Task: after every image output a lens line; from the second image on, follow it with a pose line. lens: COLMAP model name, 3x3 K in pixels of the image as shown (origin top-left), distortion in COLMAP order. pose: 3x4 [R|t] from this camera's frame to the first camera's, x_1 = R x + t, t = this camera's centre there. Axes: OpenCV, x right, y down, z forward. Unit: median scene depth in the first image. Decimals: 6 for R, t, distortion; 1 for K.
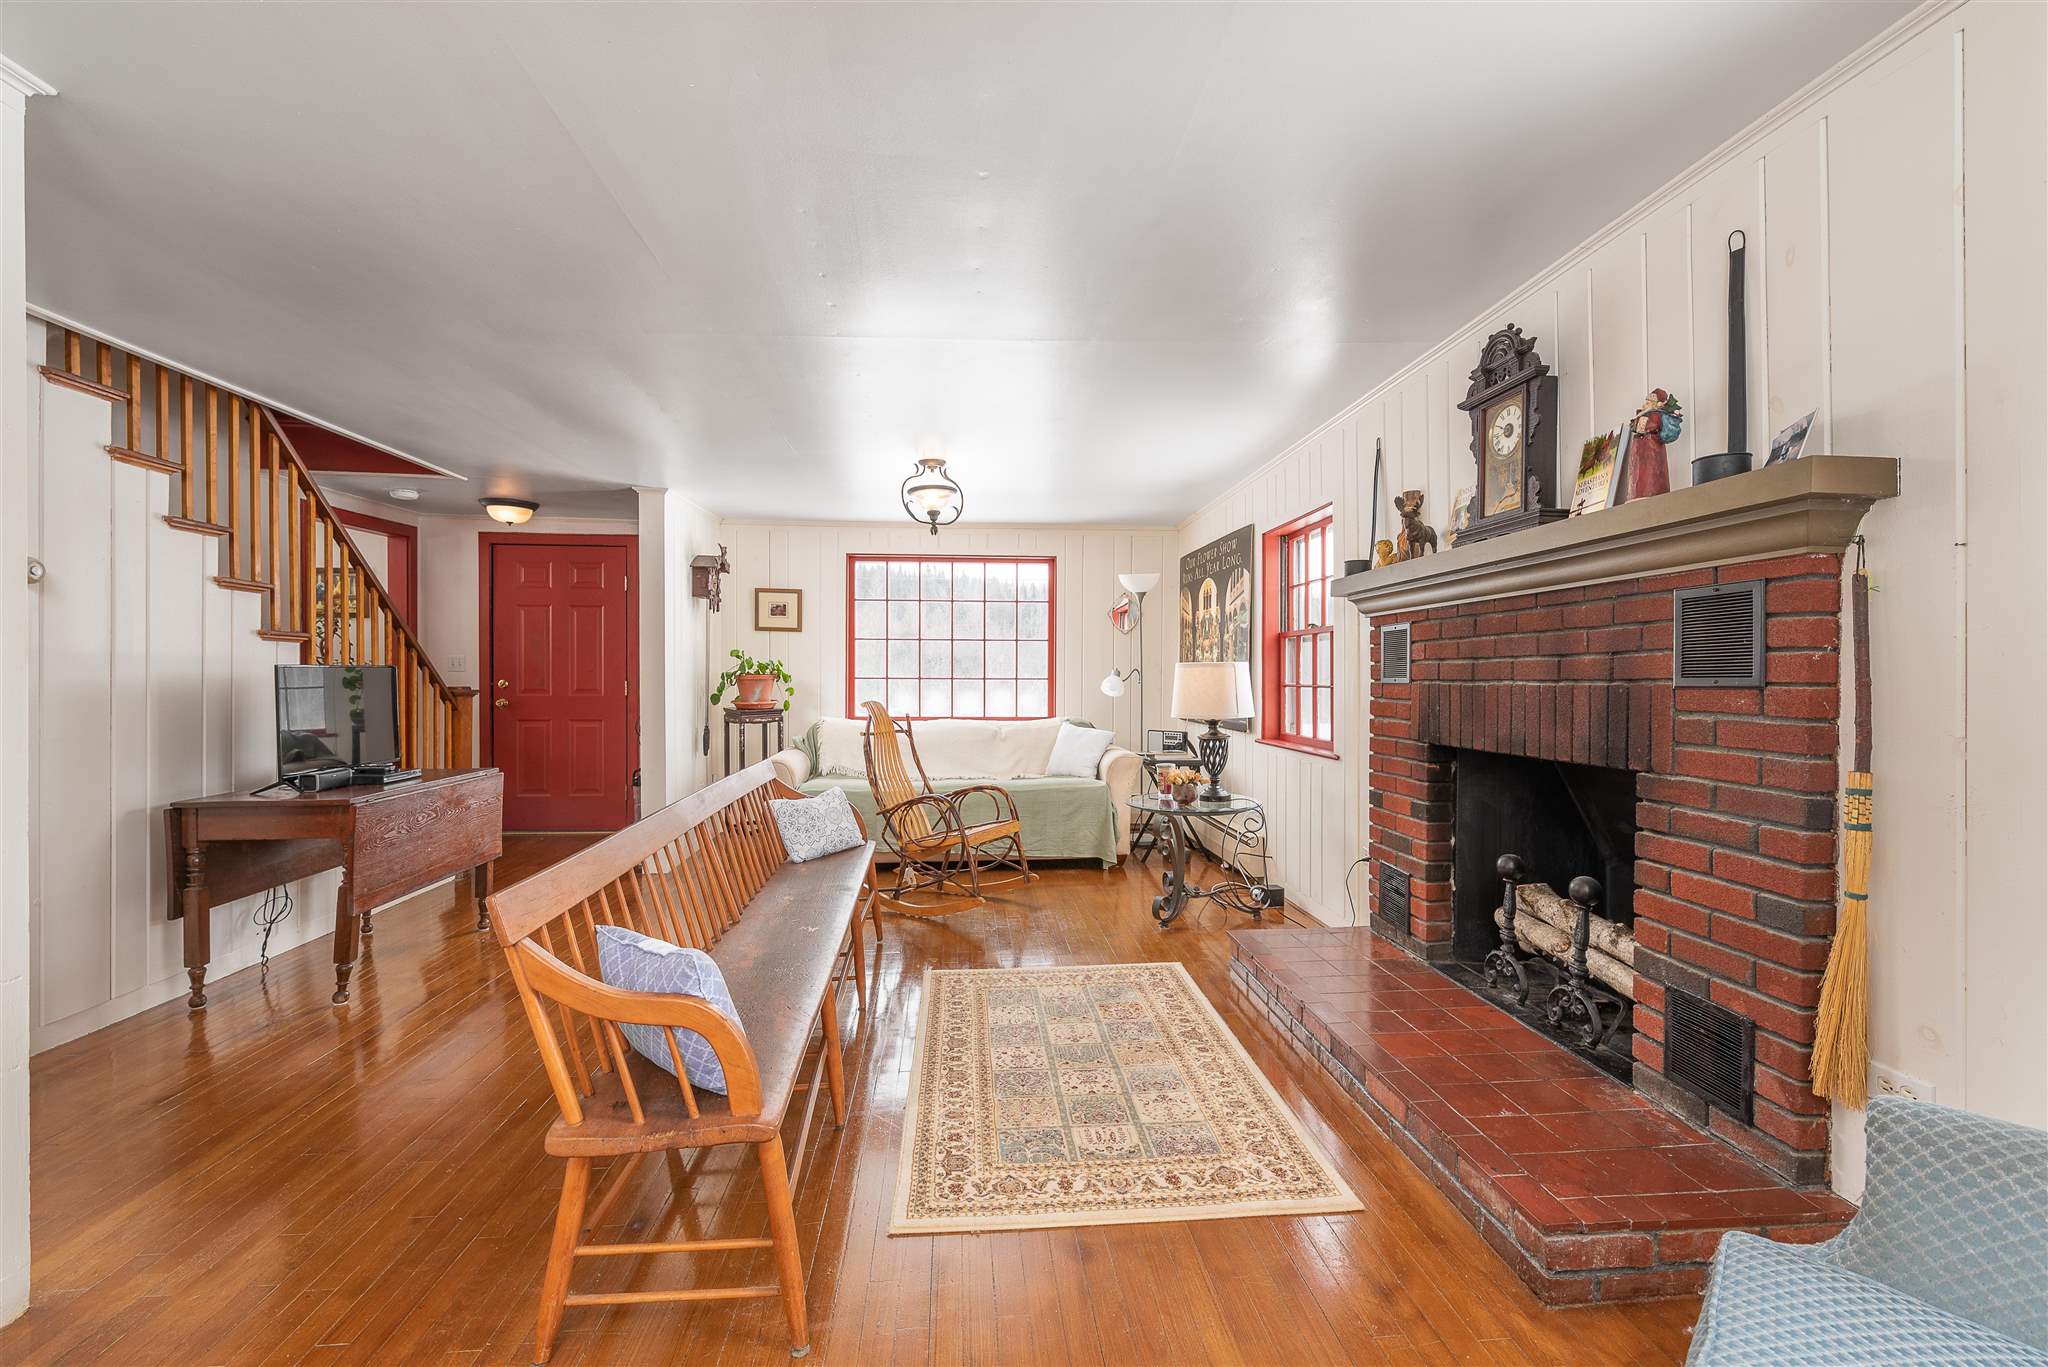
lens RADIAL K [[879.5, 0, 1025.0], [0, 879.5, 685.8], [0, 0, 1]] dist [0.002308, 0.000009]
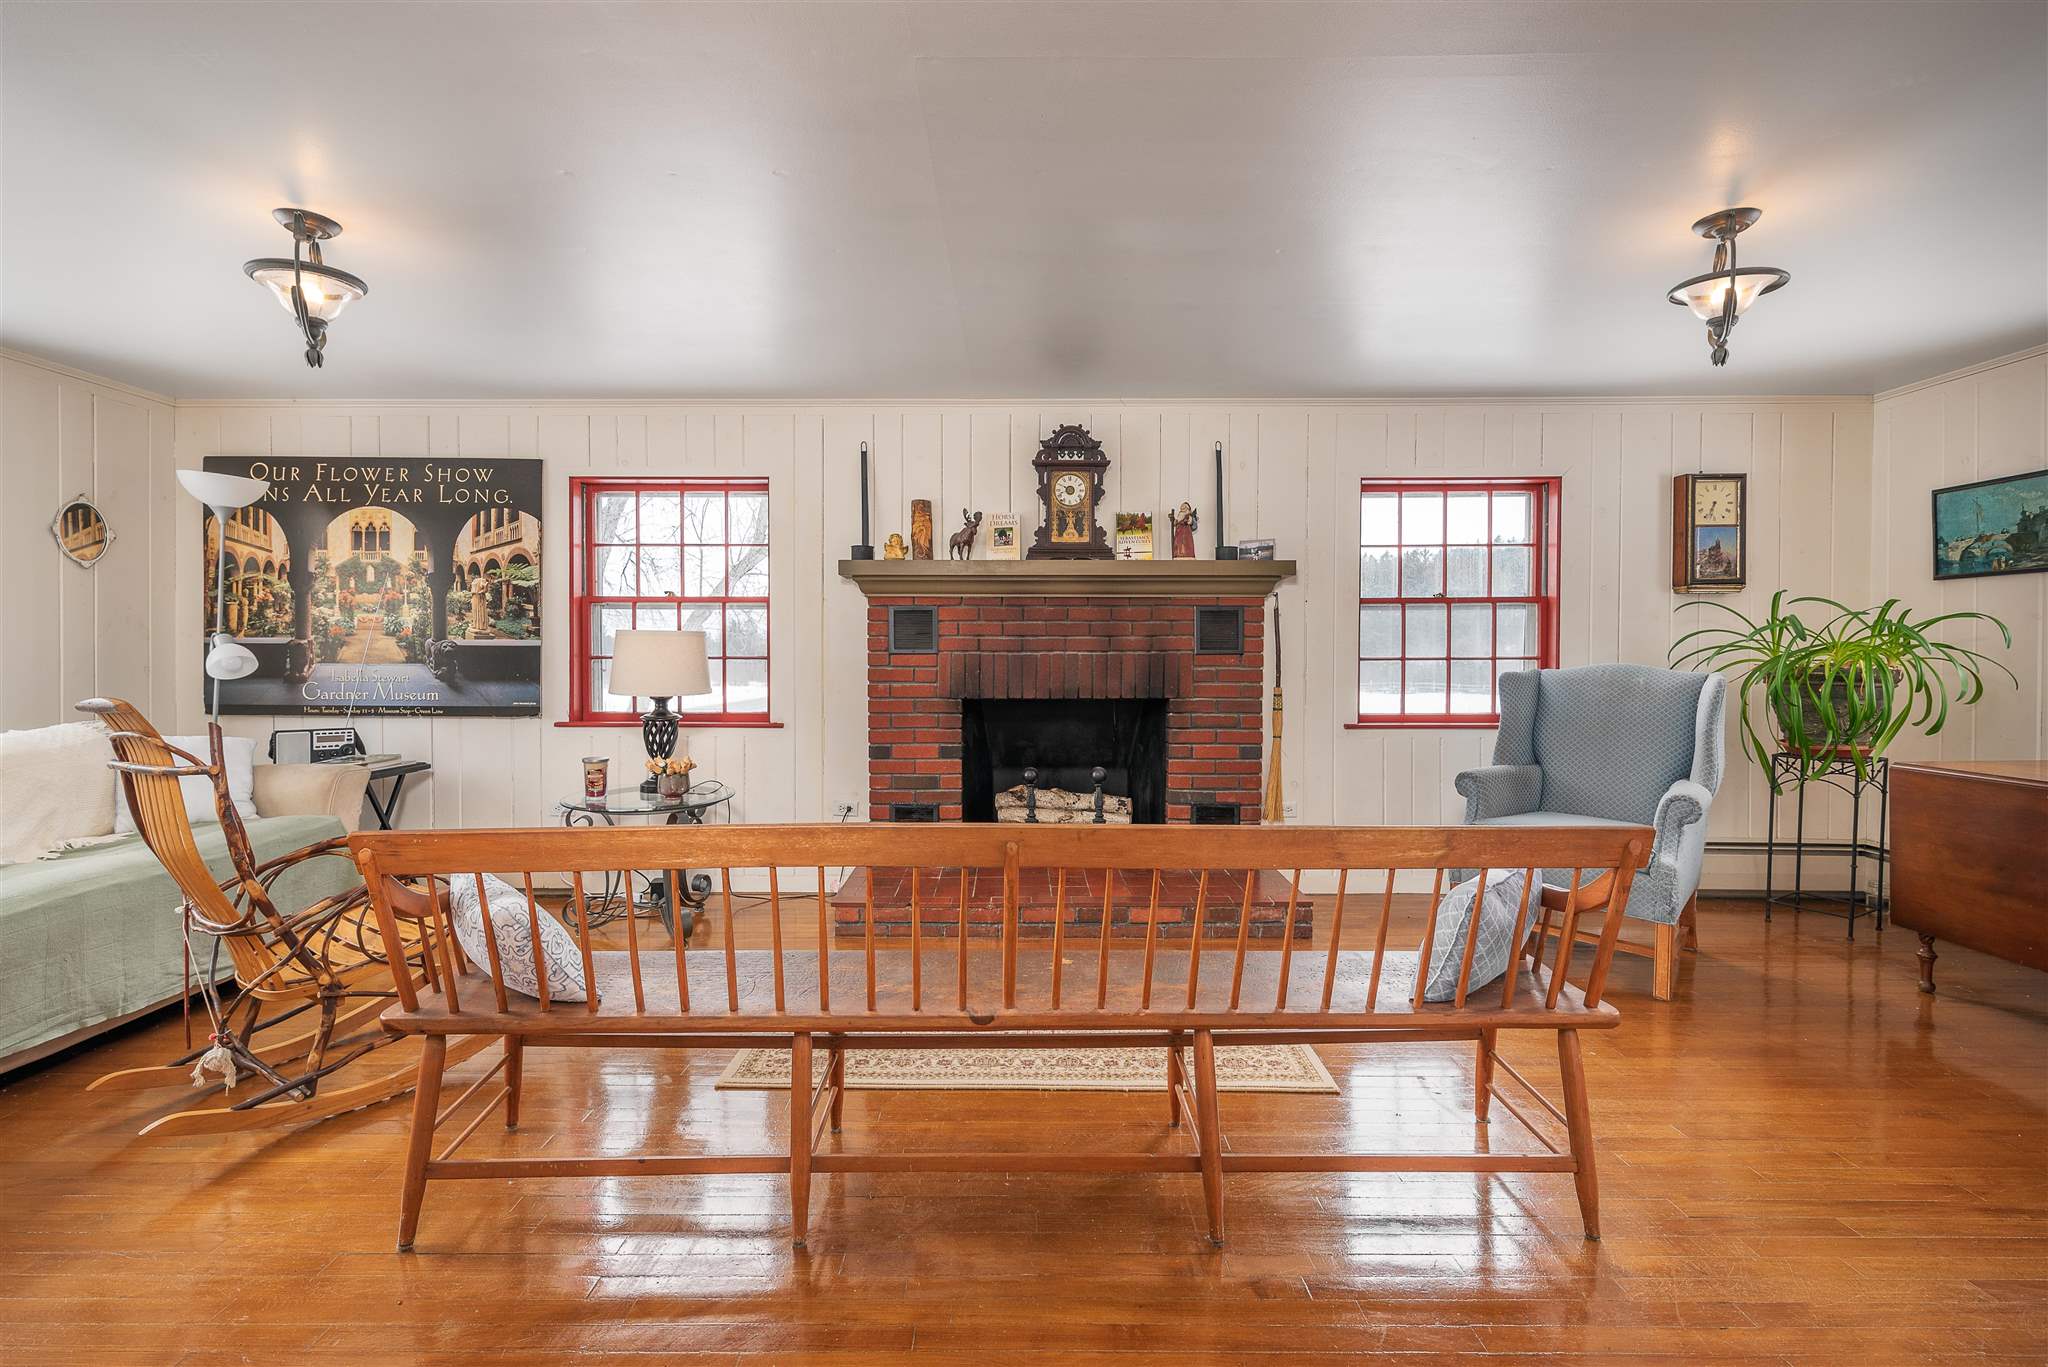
lens RADIAL K [[879.5, 0, 1022.2], [0, 879.5, 662.7], [0, 0, 1]] dist [0.002308, 0.000009]
pose [[0.082493, -0.011193, 0.996529, -1.015973], [0.008723, 0.999907, 0.010508, -0.002312], [-0.996553, 0.007826, 0.082583, 0.961262]]
